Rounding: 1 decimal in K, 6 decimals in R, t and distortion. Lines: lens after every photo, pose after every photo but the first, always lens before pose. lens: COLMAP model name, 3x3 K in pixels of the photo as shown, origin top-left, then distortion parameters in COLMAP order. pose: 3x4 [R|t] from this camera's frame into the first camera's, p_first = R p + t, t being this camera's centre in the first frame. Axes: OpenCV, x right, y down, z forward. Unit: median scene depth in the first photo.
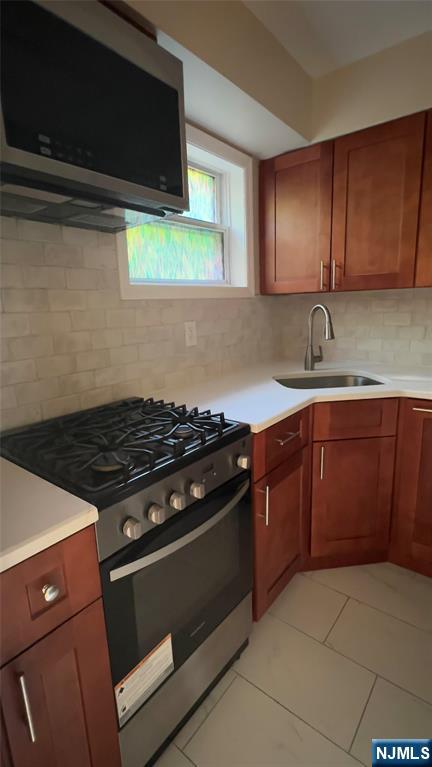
lens RADIAL K [[368.6, 0, 216.0], [0, 368.6, 383.5], [0, 0, 1]] dist [-0.001460, -0.000502]
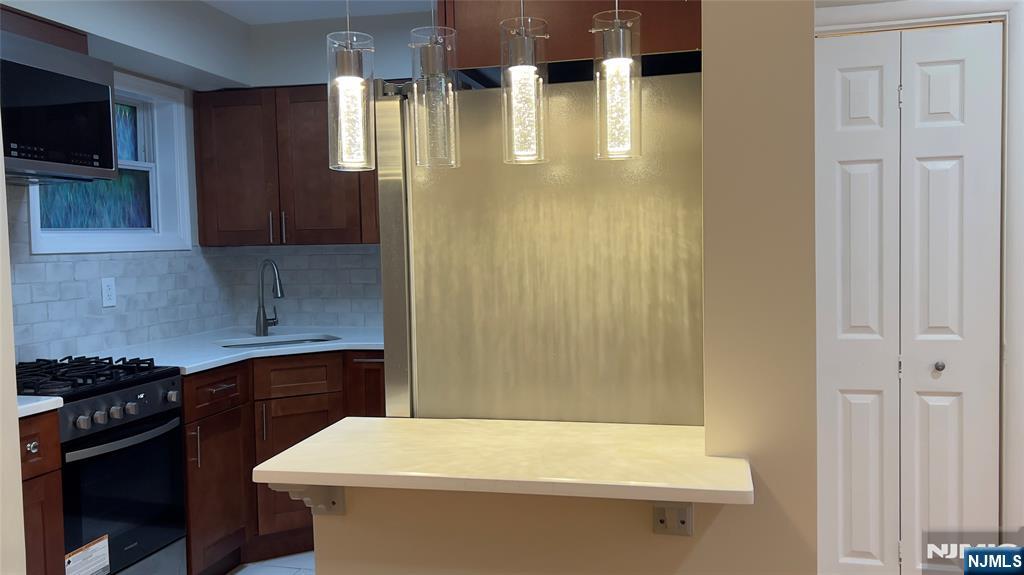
lens RADIAL K [[847.8, 0, 515.5], [0, 847.8, 288.4], [0, 0, 1]] dist [0.008846, -0.004539]
pose [[0.906035, -0.006515, 0.423152, -0.056069], [0.077608, 0.985483, -0.151000, 0.268265], [-0.416025, 0.169651, 0.893388, -1.363537]]
